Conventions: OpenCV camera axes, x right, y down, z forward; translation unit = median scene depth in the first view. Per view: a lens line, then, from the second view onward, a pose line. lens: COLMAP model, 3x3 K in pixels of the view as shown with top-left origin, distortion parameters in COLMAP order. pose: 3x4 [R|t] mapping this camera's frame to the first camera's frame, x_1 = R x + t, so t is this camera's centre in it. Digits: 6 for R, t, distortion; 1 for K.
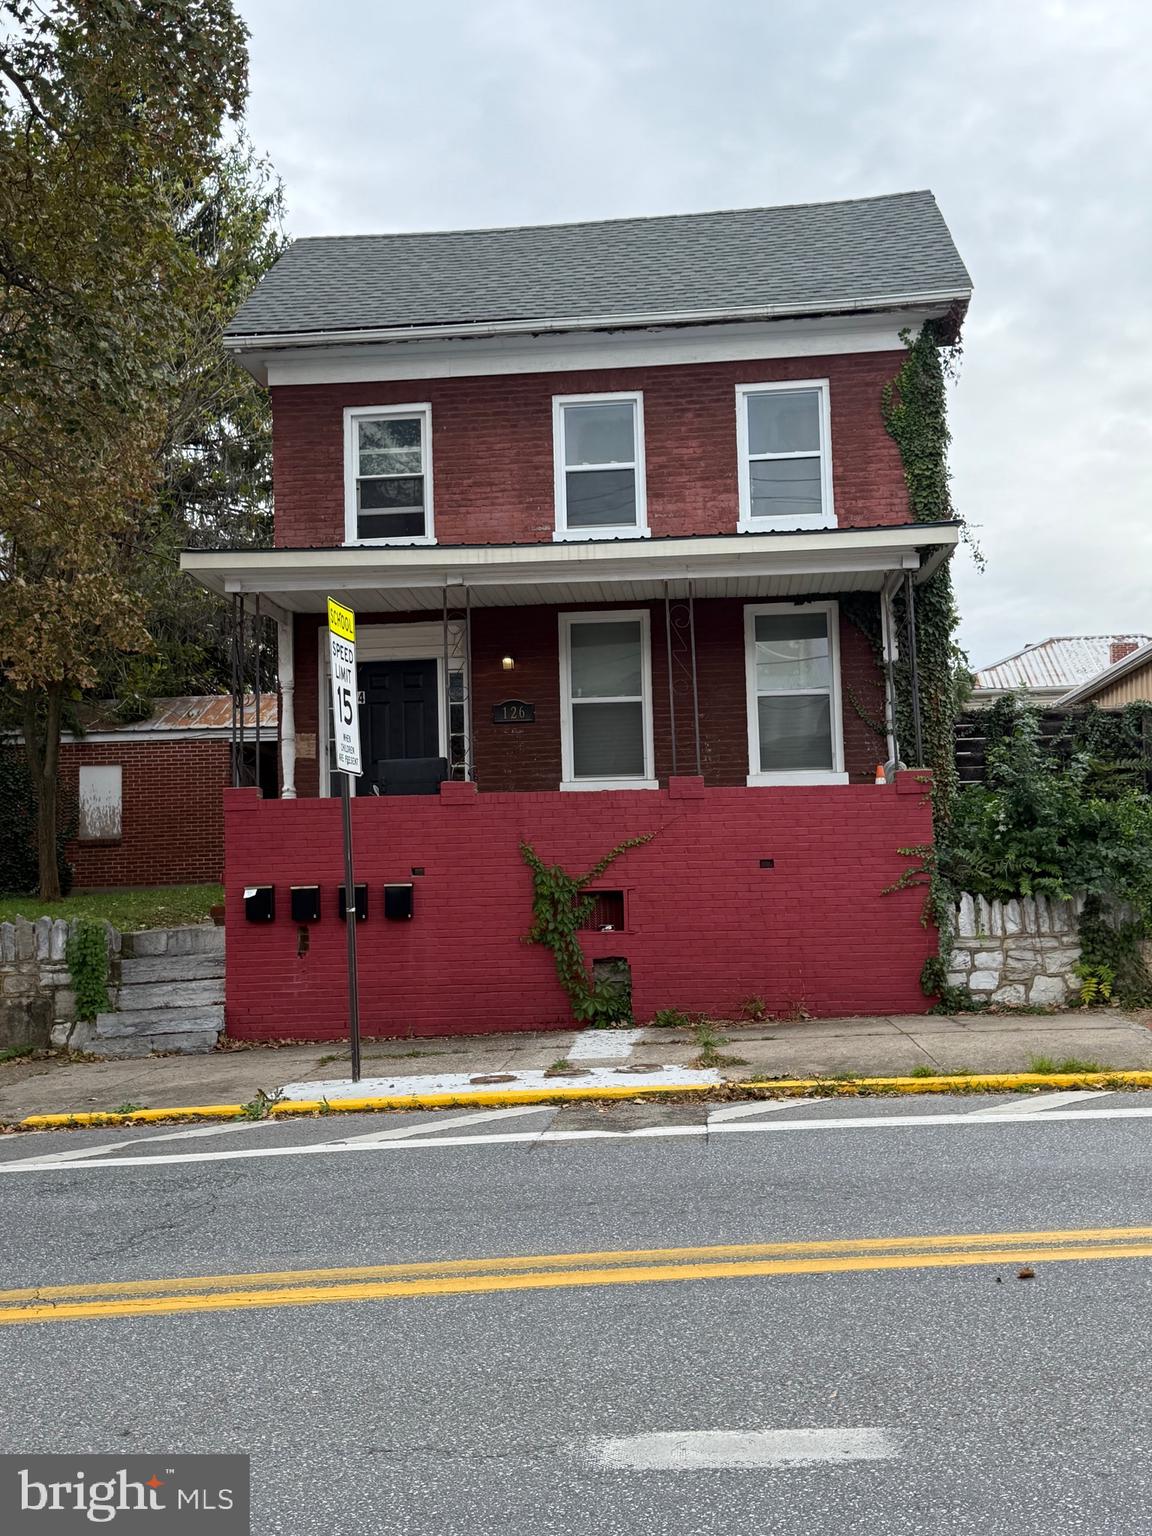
lens RADIAL K [[1698.1, 0, 576.0], [0, 1698.1, 768.0], [0, 0, 1]] dist [0.187725, 0.002207]
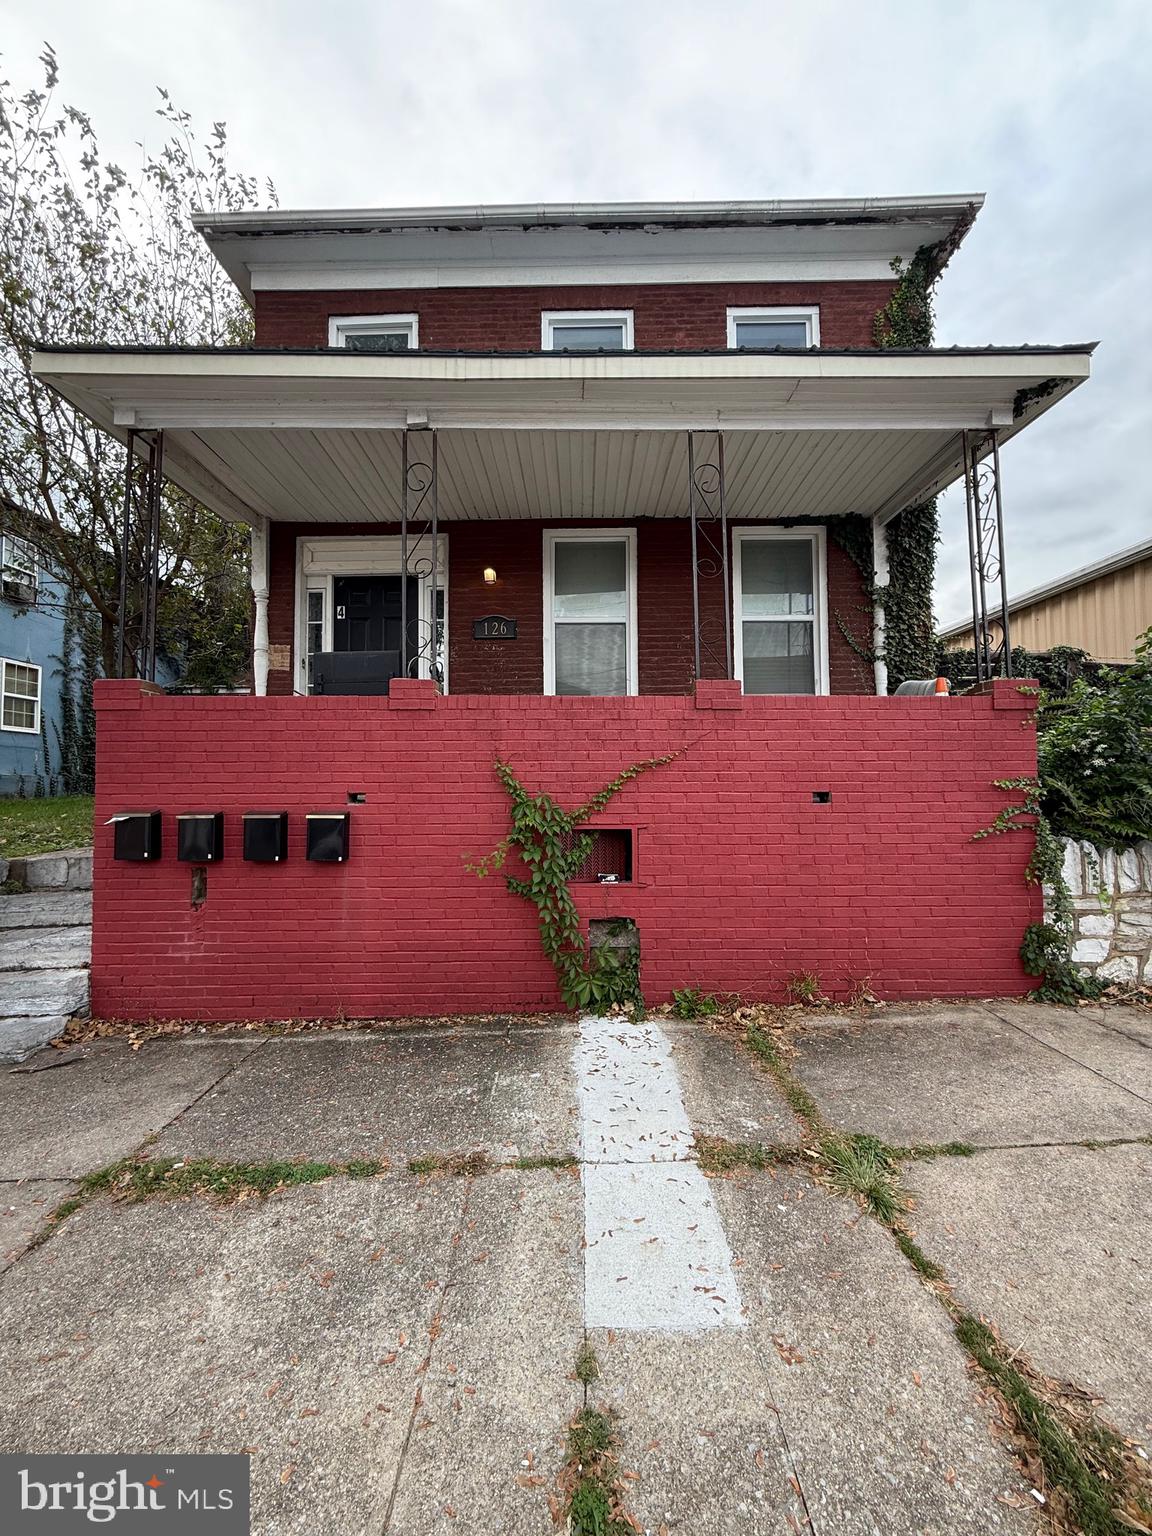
lens RADIAL K [[612.1, 0, 574.6], [0, 612.1, 762.3], [0, 0, 1]] dist [0.000591, 0.000094]
pose [[0.996786, 0.022628, 0.076848, -0.018374], [-0.025871, 0.998805, 0.041471, 0.031248], [-0.075818, -0.043326, 0.996180, 0.717934]]
